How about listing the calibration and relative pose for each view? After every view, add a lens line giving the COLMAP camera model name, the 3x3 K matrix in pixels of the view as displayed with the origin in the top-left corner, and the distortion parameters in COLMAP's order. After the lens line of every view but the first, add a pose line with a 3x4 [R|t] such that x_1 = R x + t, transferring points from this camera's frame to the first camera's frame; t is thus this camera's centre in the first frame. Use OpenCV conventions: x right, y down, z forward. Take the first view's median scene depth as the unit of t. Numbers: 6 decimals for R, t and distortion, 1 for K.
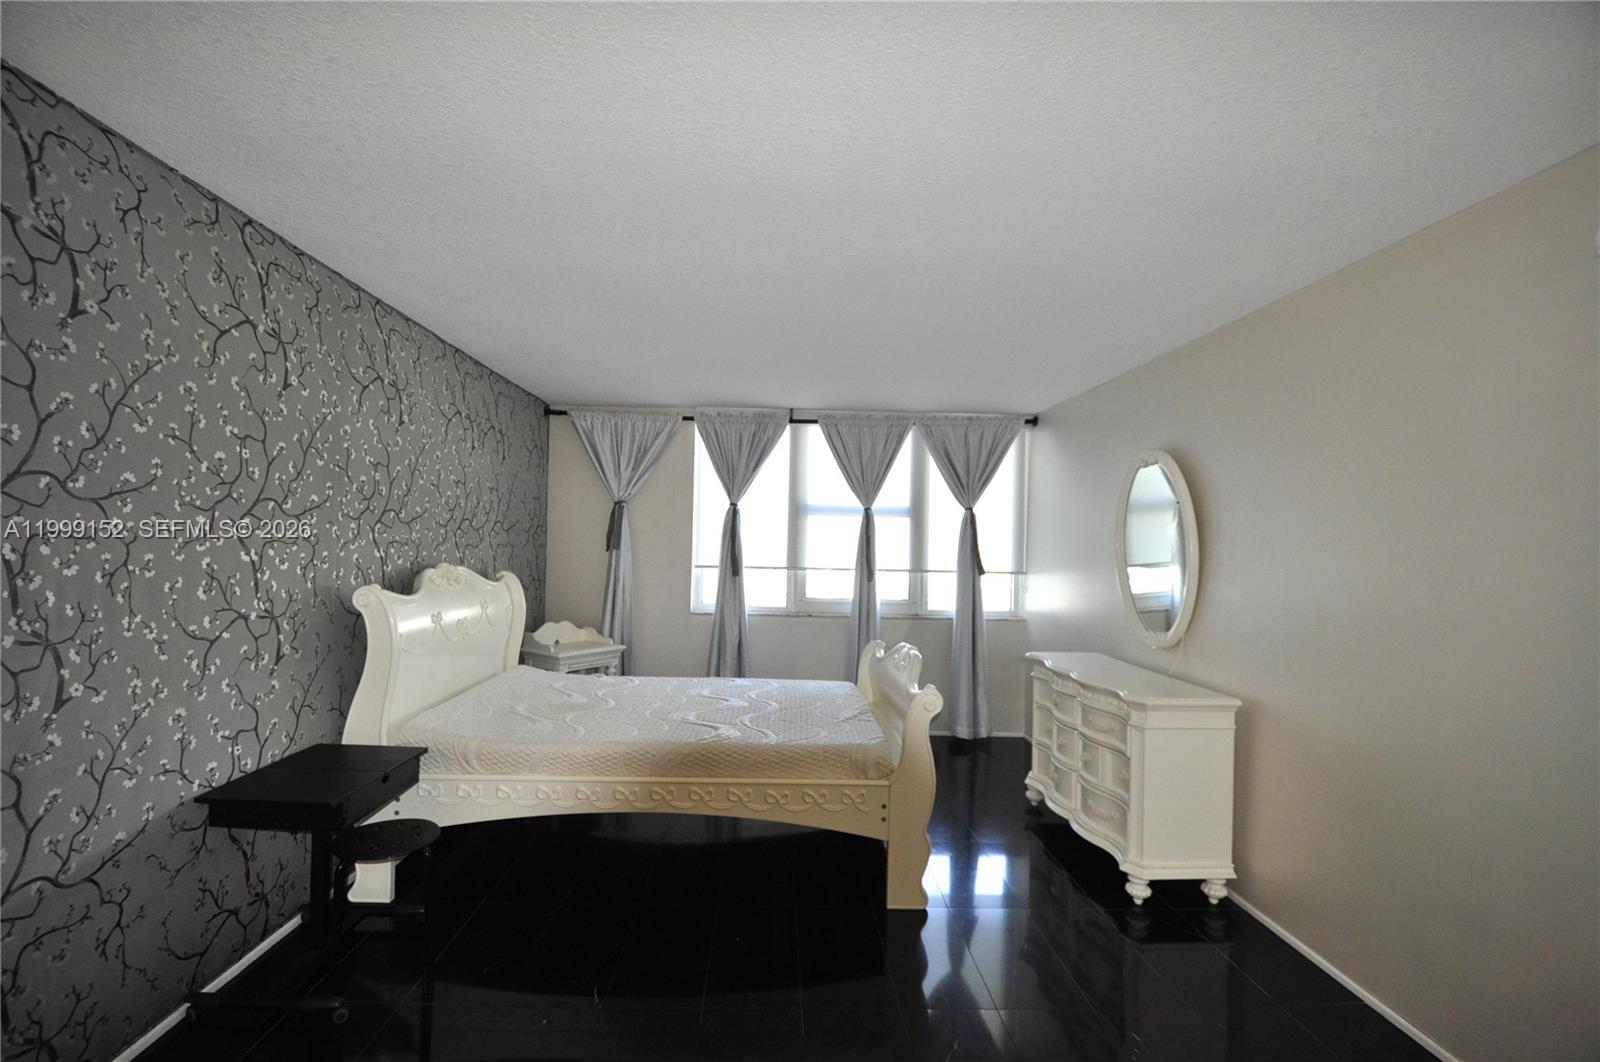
lens RADIAL K [[699.6, 0, 796.1], [0, 699.6, 530.5], [0, 0, 1]] dist [0.003751, -0.015452]
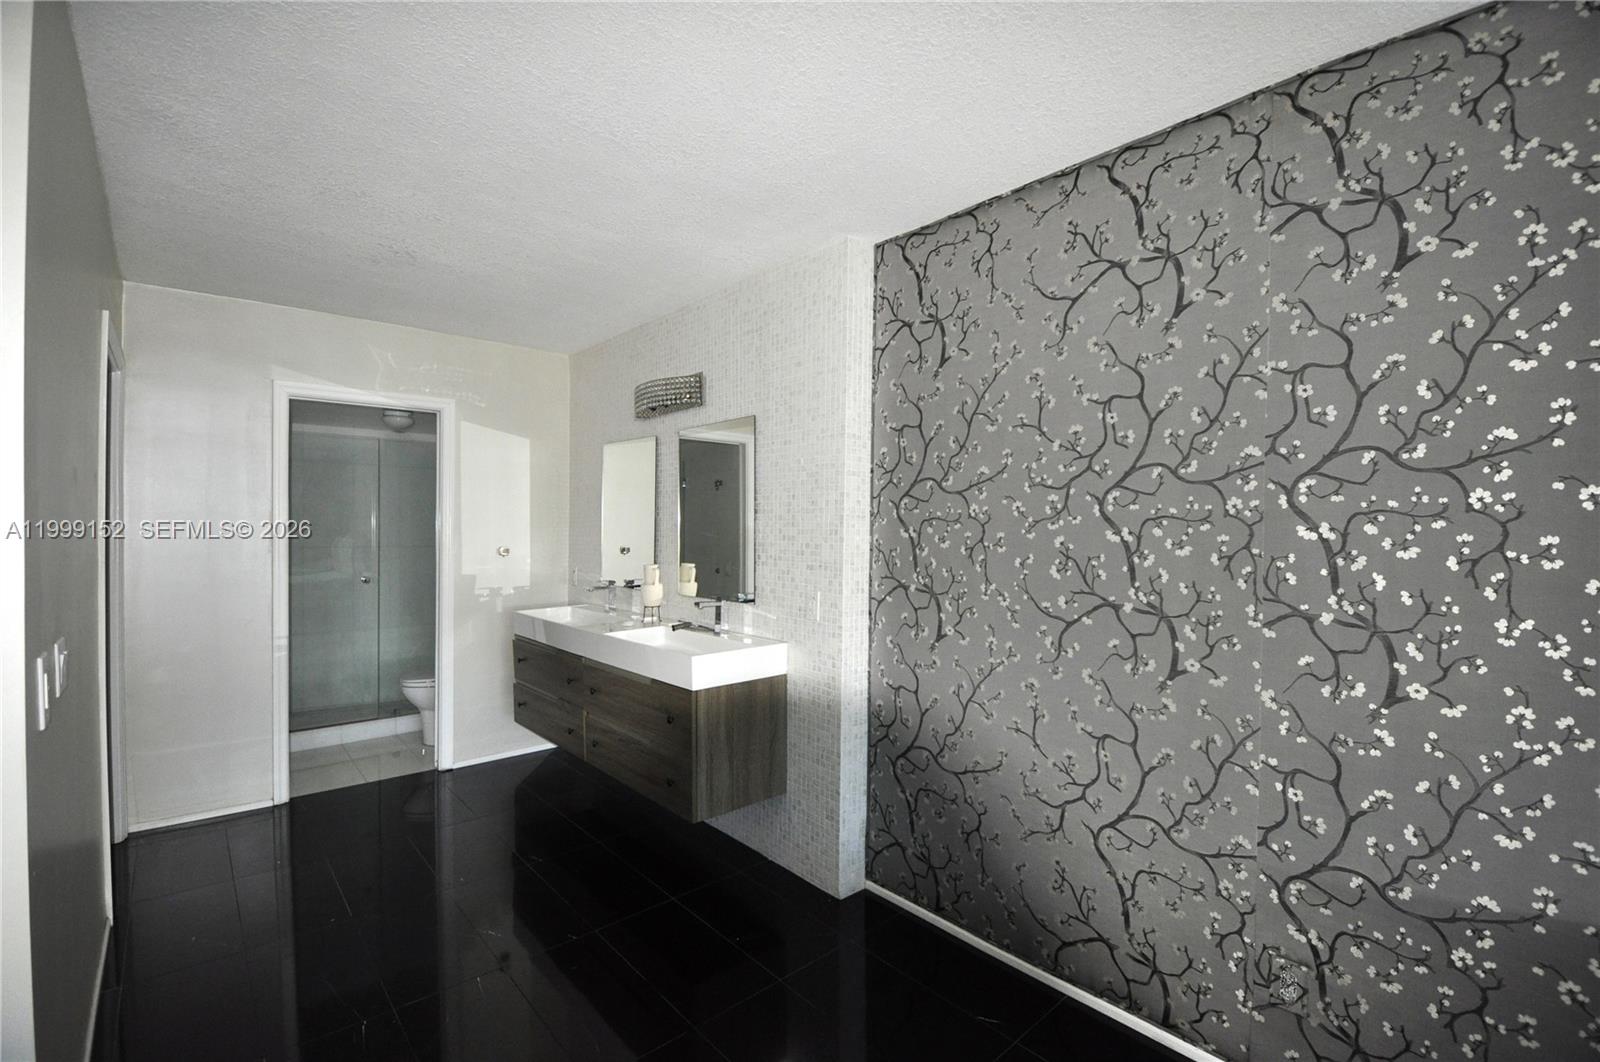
lens RADIAL K [[699.6, 0, 803.7], [0, 699.6, 522.1], [0, 0, 1]] dist [0.003751, -0.015452]
pose [[-0.764037, -0.023613, -0.644740, 0.038029], [0.004131, 0.999130, -0.041487, 0.030609], [0.645159, -0.034361, -0.763275, 0.805821]]
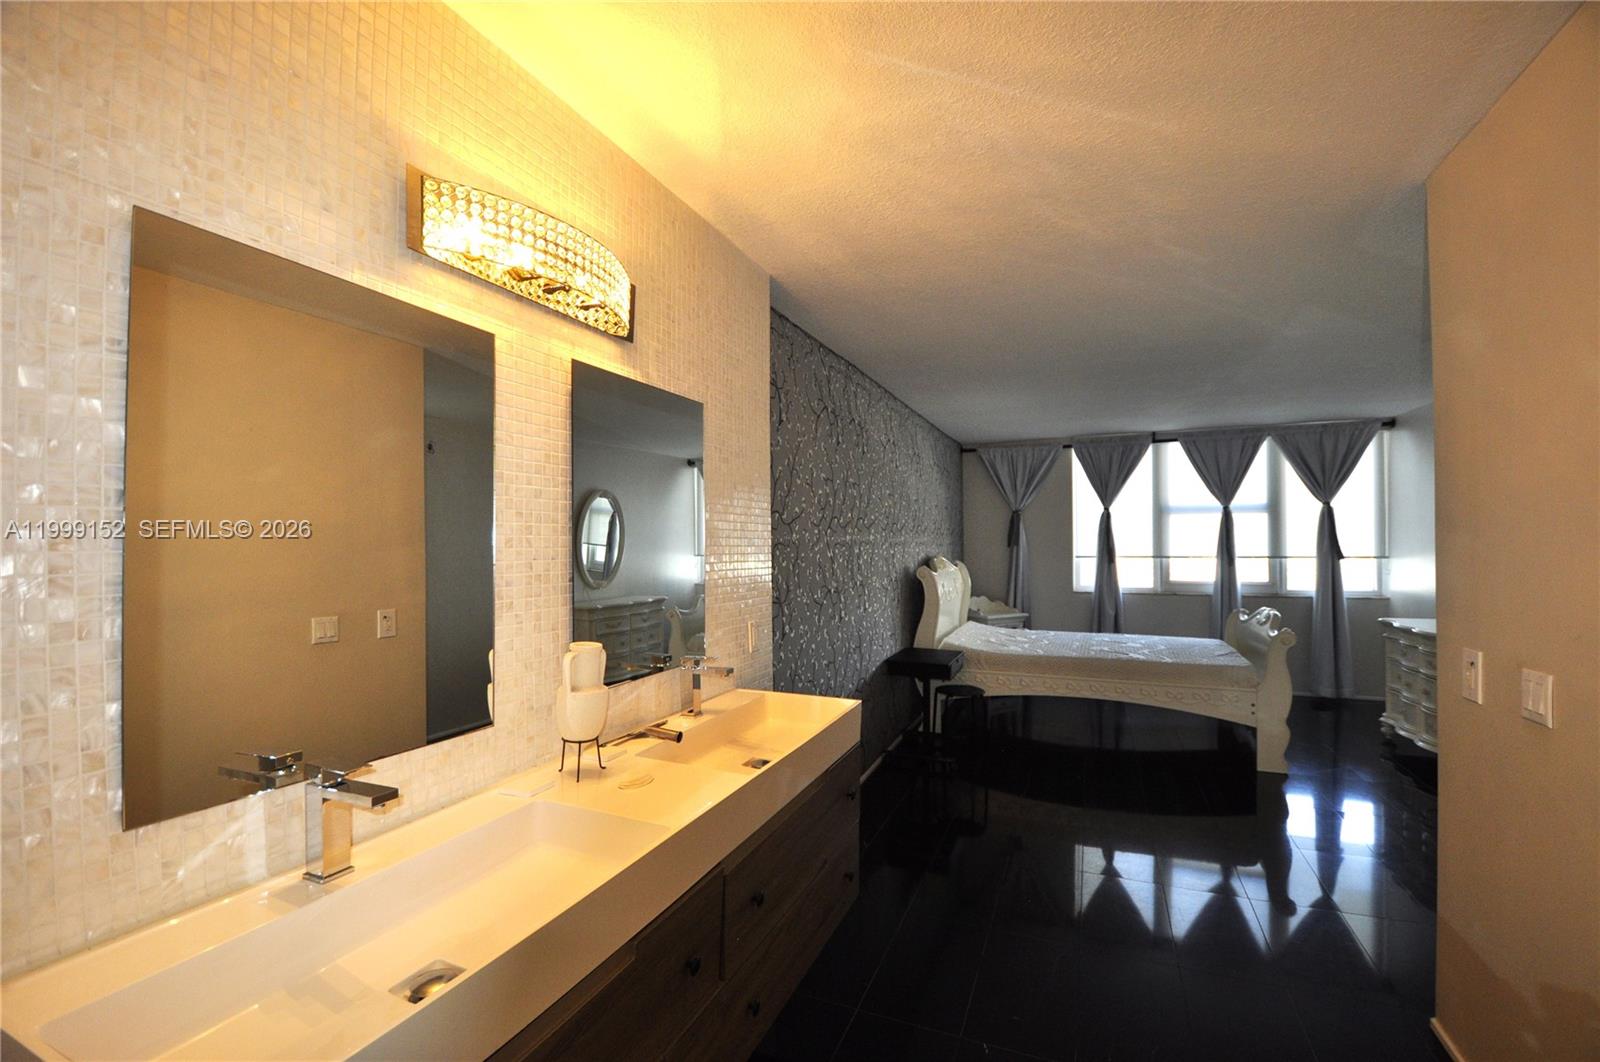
lens RADIAL K [[699.6, 0, 791.8], [0, 699.6, 535.1], [0, 0, 1]] dist [0.003751, -0.015452]
pose [[0.904545, -0.032341, -0.425151, -0.090552], [0.035810, 0.999359, 0.000168, -0.013290], [0.424873, -0.015377, 0.905122, -0.586704]]
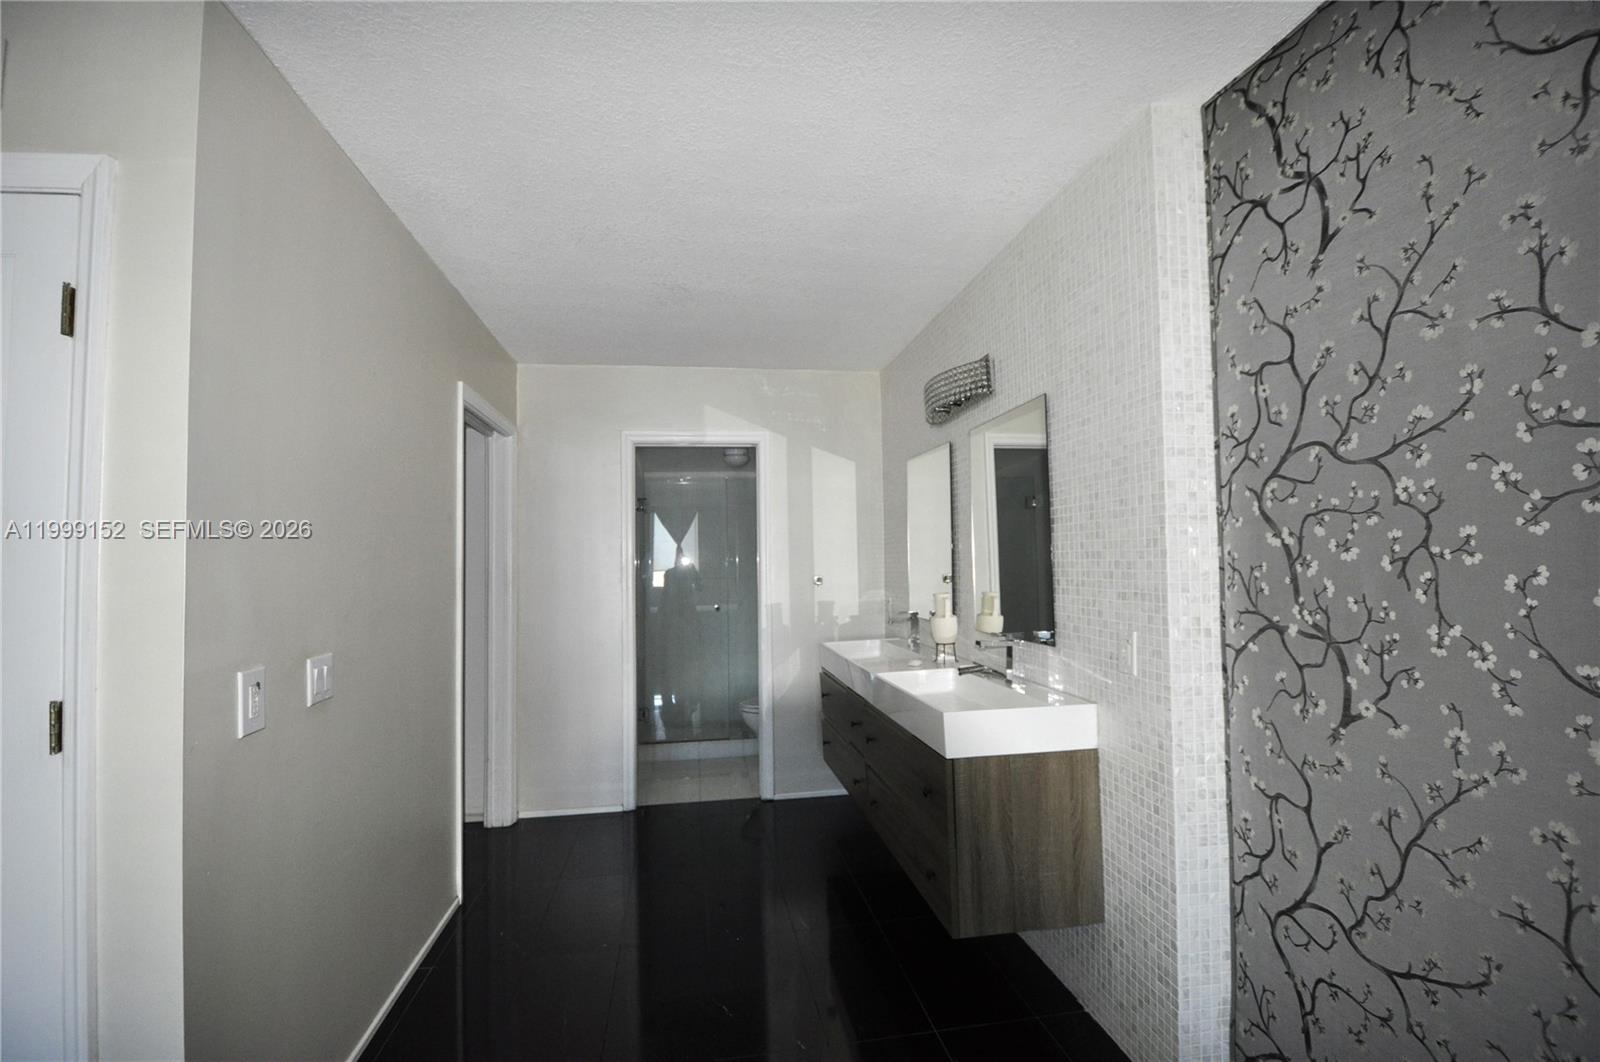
lens RADIAL K [[699.6, 0, 802.6], [0, 699.6, 528.2], [0, 0, 1]] dist [0.003751, -0.015452]
pose [[-0.992636, -0.004451, -0.121057, -0.136678], [0.005914, 0.996353, -0.085127, 0.039748], [0.120994, -0.085216, -0.988989, 0.729851]]
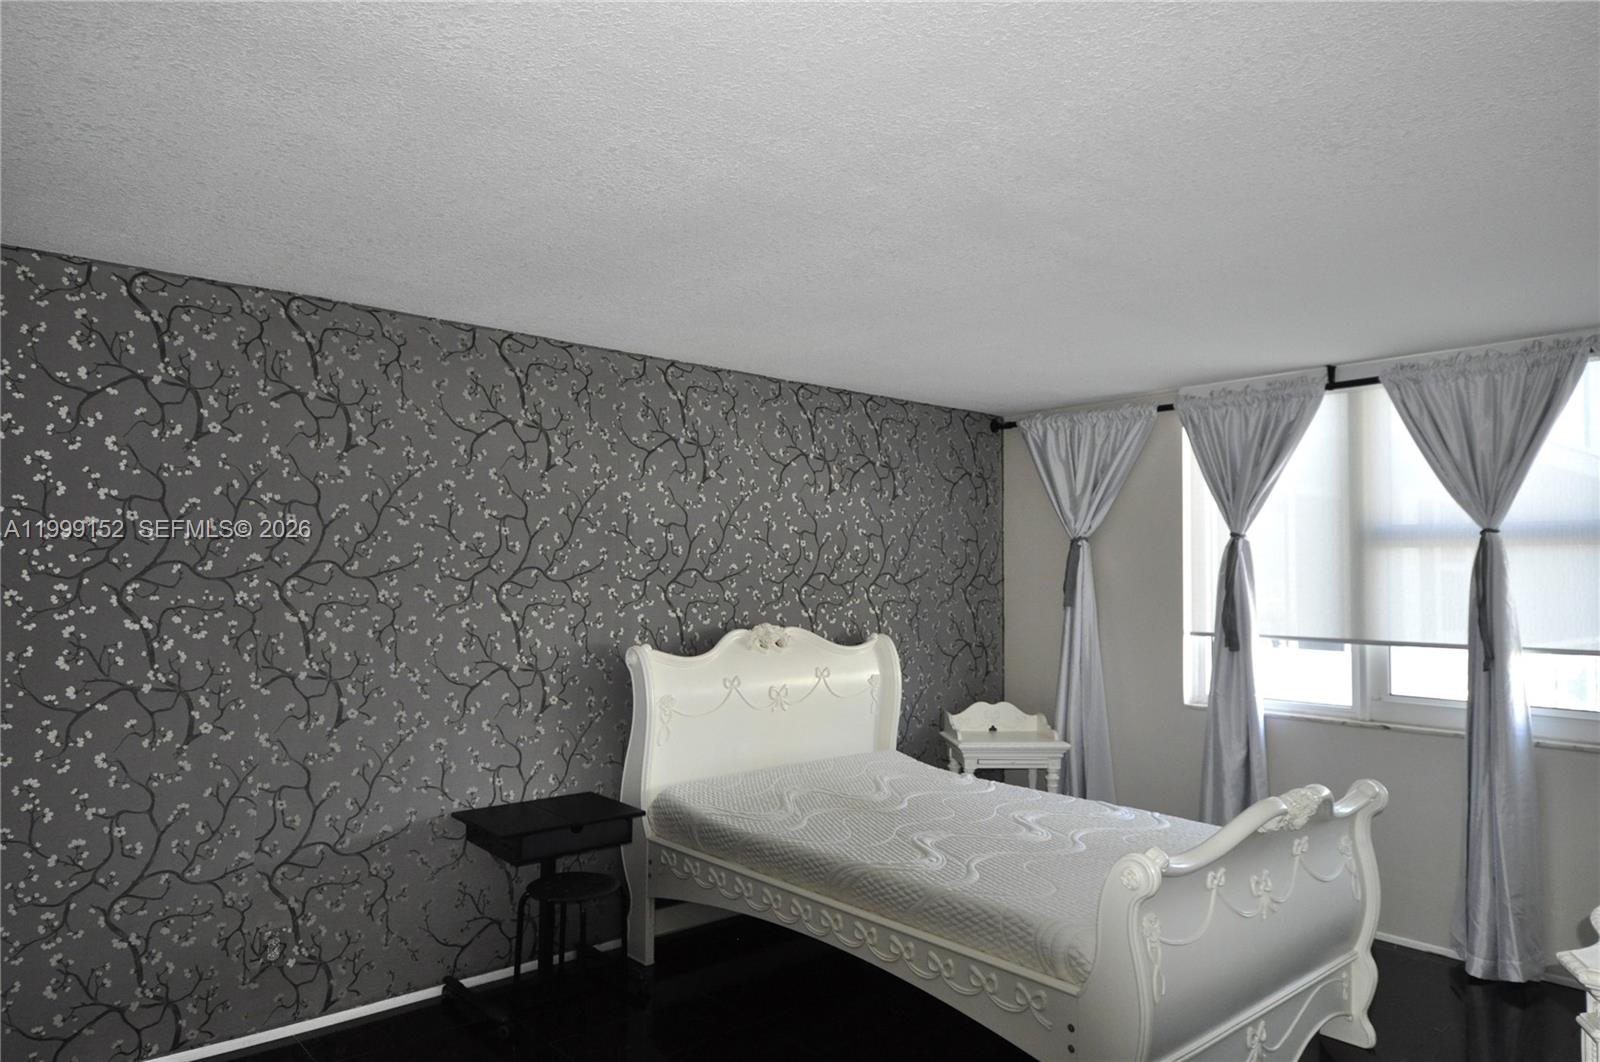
lens RADIAL K [[1036.3, 0, 799.5], [0, 1036.3, 529.0], [0, 0, 1]] dist [0.015865, -0.004855]
pose [[0.629470, -0.053233, -0.775199, 0.511957], [0.023640, 0.998501, -0.049371, -0.008169], [0.776665, 0.012752, 0.629785, 0.155884]]
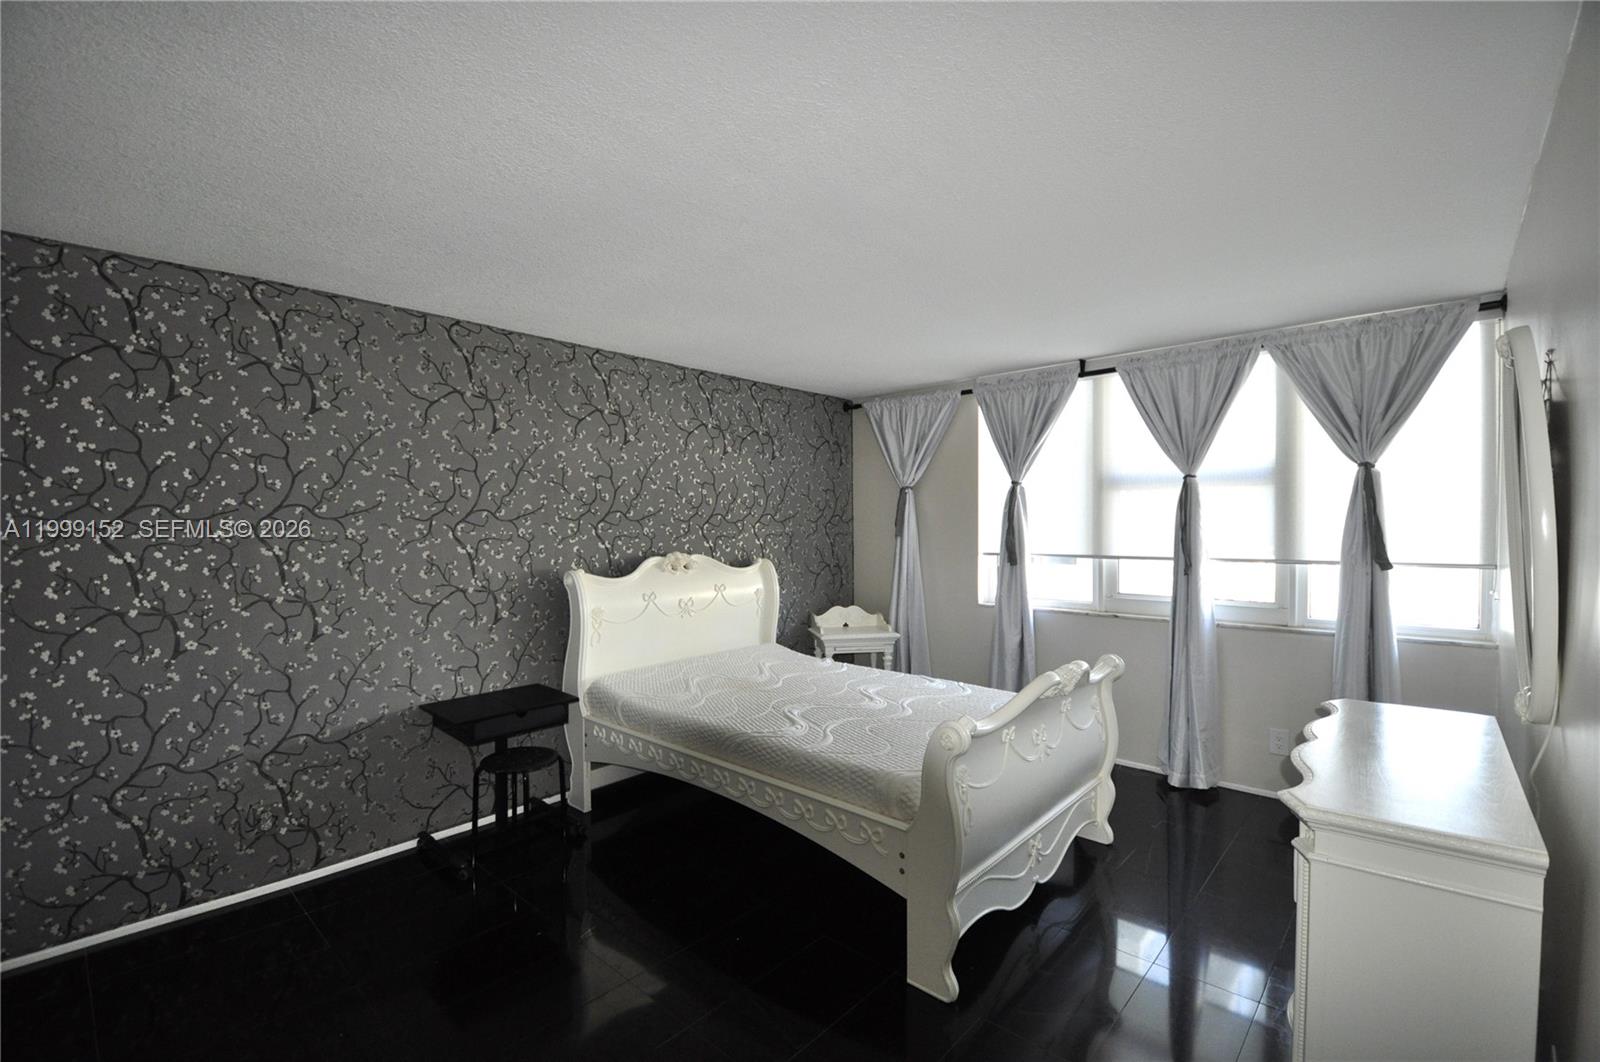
lens RADIAL K [[698.1, 0, 797.4], [0, 698.1, 533.2], [0, 0, 1]] dist [0.001496, -0.005059]
pose [[0.711941, -0.016987, -0.702034, 0.436543], [0.037317, 0.999210, 0.013666, 0.004522], [0.701247, -0.035927, 0.712012, 0.251826]]
